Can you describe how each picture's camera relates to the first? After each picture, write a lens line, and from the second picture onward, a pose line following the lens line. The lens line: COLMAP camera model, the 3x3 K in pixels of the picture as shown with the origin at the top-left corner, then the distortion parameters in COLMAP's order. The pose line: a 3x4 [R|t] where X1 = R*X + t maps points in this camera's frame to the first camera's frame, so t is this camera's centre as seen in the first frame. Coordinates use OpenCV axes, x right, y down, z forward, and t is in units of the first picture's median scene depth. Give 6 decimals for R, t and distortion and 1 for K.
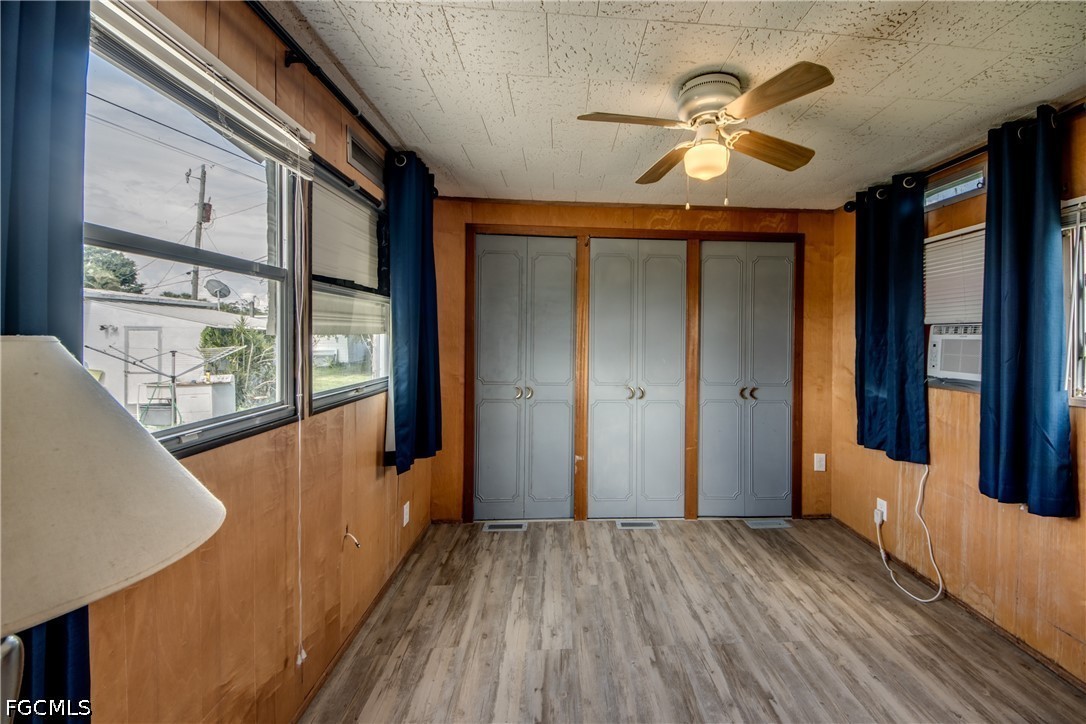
lens RADIAL K [[420.1, 0, 591.7], [0, 420.1, 330.2], [0, 0, 1]] dist [0.009981, -0.011928]
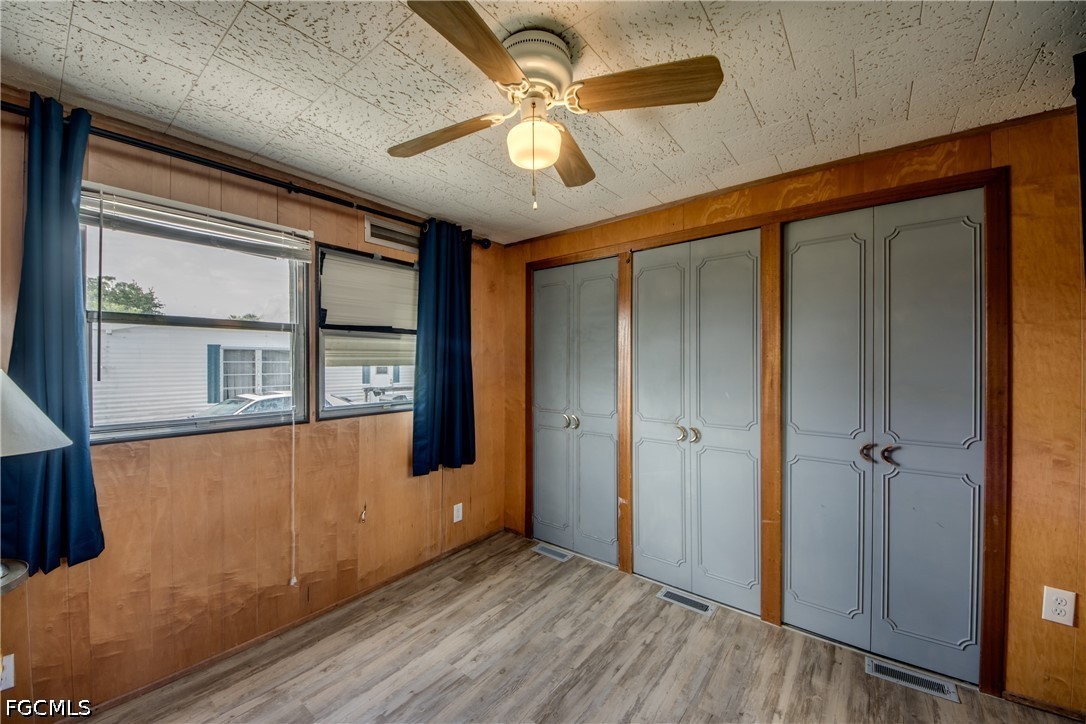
lens RADIAL K [[420.1, 0, 554.6], [0, 420.1, 355.9], [0, 0, 1]] dist [0.009981, -0.011928]
pose [[0.728920, -0.028281, -0.684015, 0.583636], [0.021856, 0.999598, -0.018039, 0.011201], [0.684250, -0.001801, 0.729245, 0.300117]]
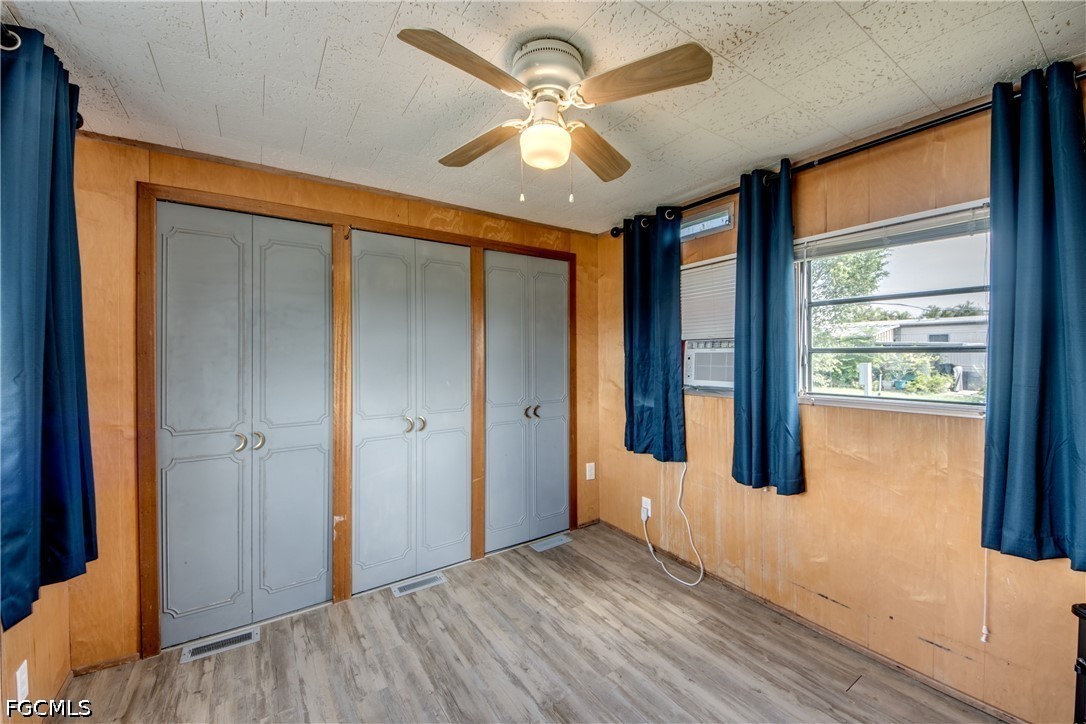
lens RADIAL K [[420.1, 0, 548.0], [0, 420.1, 347.2], [0, 0, 1]] dist [0.009981, -0.011928]
pose [[0.866361, -0.010293, 0.499312, -0.096654], [0.011737, 0.999931, 0.000248, 0.000801], [-0.499280, 0.005645, 0.866422, 0.184945]]
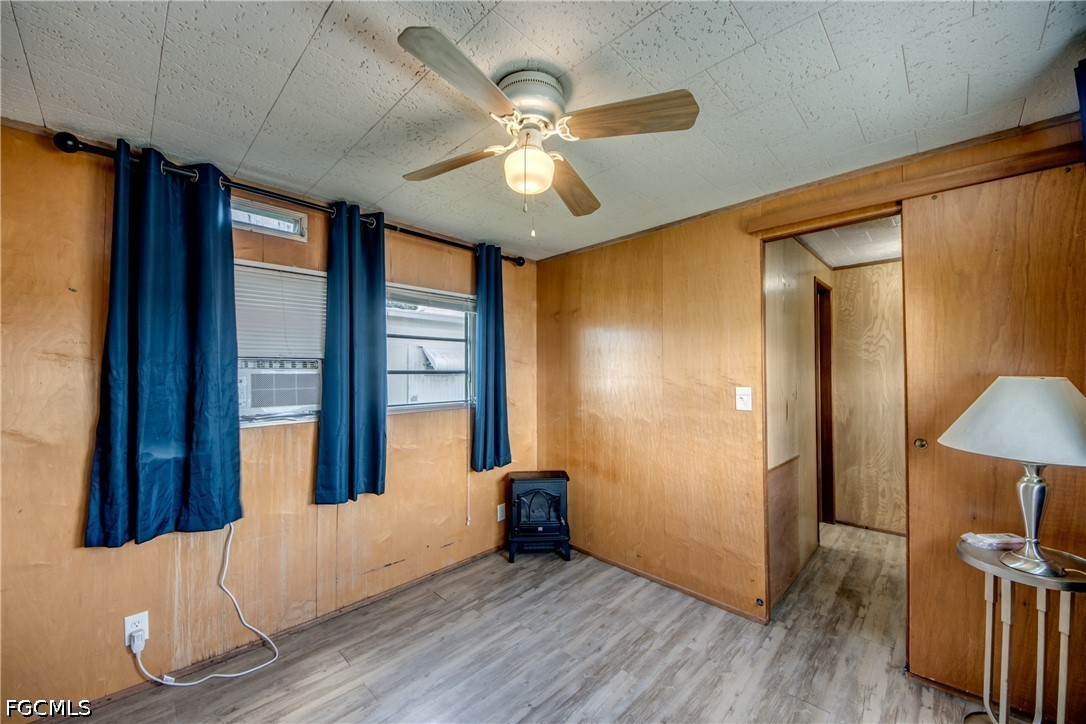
lens RADIAL K [[420.1, 0, 537.0], [0, 420.1, 354.1], [0, 0, 1]] dist [0.009981, -0.011928]
pose [[-0.664361, 0.013797, 0.747284, -0.264618], [-0.020194, 0.999133, -0.036401, -0.000662], [-0.747139, -0.039274, -0.663507, 1.084210]]
